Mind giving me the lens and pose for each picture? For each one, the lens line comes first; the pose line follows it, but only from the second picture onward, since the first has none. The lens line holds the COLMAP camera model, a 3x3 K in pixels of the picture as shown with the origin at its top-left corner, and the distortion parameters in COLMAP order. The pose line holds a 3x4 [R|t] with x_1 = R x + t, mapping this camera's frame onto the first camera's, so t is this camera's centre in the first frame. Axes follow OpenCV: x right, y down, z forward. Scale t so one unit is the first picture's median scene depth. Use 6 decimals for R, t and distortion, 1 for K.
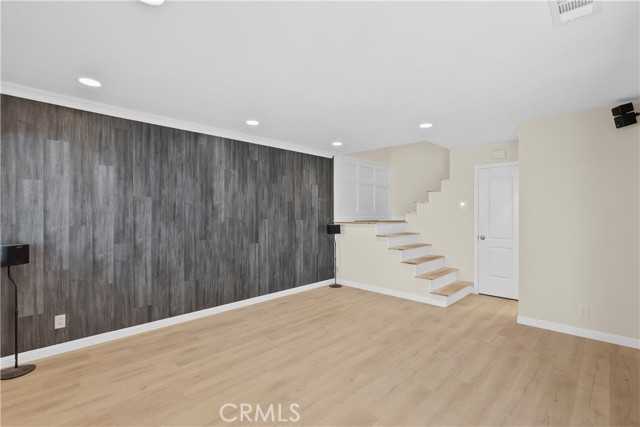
lens RADIAL K [[299.9, 0, 320.0], [0, 299.9, 213.5], [0, 0, 1]] dist [-0.001882, 0.000318]
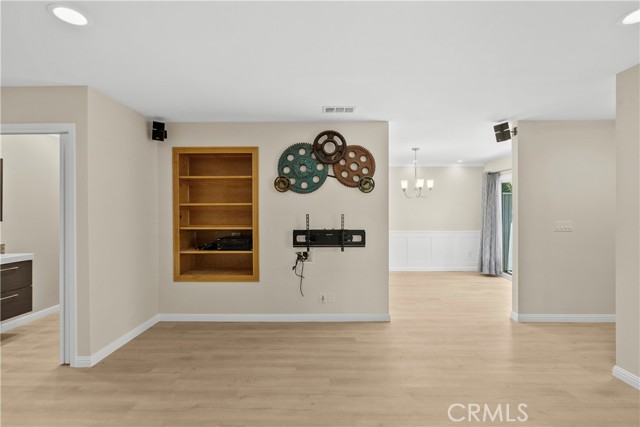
lens RADIAL K [[294.6, 0, 320.0], [0, 294.6, 213.5], [0, 0, 1]] dist [-0.002790, 0.000248]
pose [[-0.684195, -0.003031, 0.729293, -0.215588], [0.004652, 0.999953, 0.008520, -0.004750], [-0.729284, 0.009222, -0.684149, 1.016674]]
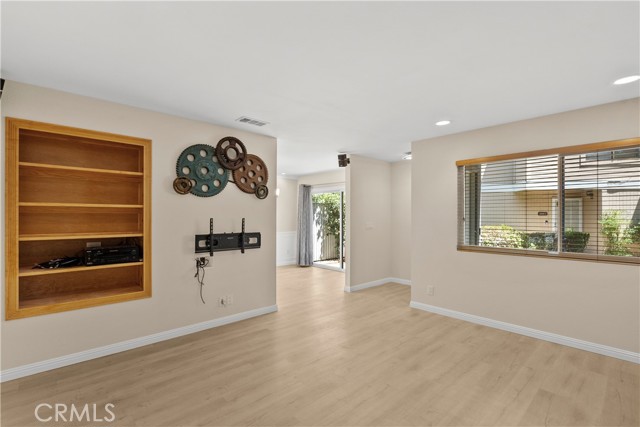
lens RADIAL K [[299.9, 0, 320.0], [0, 299.9, 213.5], [0, 0, 1]] dist [-0.001882, 0.000318]
pose [[-0.998454, -0.002690, 0.055517, 0.095196], [-0.002909, 0.999988, -0.003860, -0.006726], [-0.055505, -0.004016, -0.998450, 1.309566]]
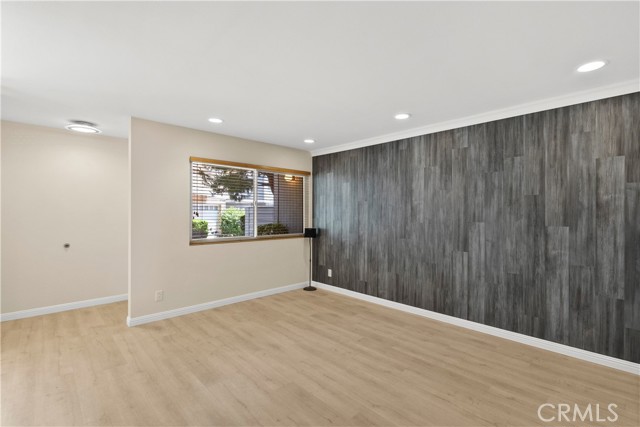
lens RADIAL K [[294.6, 0, 320.0], [0, 294.6, 213.5], [0, 0, 1]] dist [-0.002790, 0.000248]
pose [[-0.045490, 0.003346, -0.998959, 0.671270], [-0.006071, 0.999975, 0.003625, -0.002719], [0.998946, 0.006230, -0.045469, 0.753301]]
